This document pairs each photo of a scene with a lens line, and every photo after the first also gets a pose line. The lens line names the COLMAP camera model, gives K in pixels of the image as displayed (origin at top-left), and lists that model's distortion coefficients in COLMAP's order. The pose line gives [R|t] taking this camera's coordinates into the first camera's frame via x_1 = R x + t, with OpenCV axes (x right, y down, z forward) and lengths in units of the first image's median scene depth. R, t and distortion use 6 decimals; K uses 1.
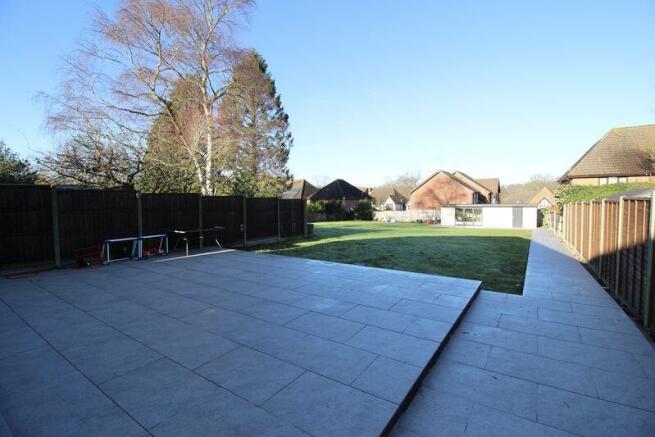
lens RADIAL K [[301.3, 0, 327.5], [0, 301.3, 218.5], [0, 0, 1]] dist [0.000851, -0.000046]
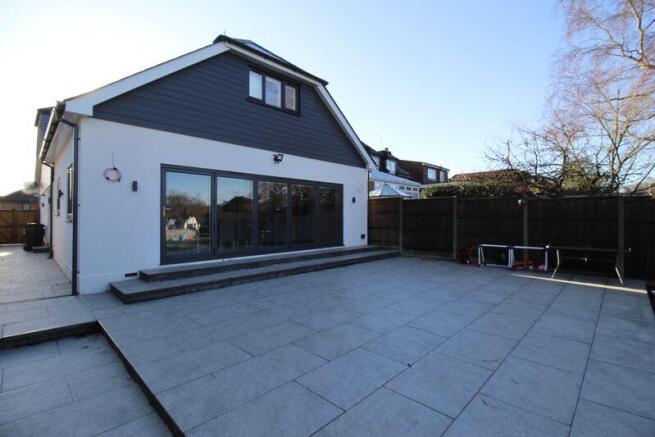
lens RADIAL K [[301.3, 0, 327.5], [0, 301.3, 218.5], [0, 0, 1]] dist [0.000851, -0.000046]
pose [[-0.163257, 0.013571, -0.986490, 0.453818], [-0.055571, 0.998191, 0.022928, -0.014823], [0.985017, 0.058564, -0.162208, 0.679662]]
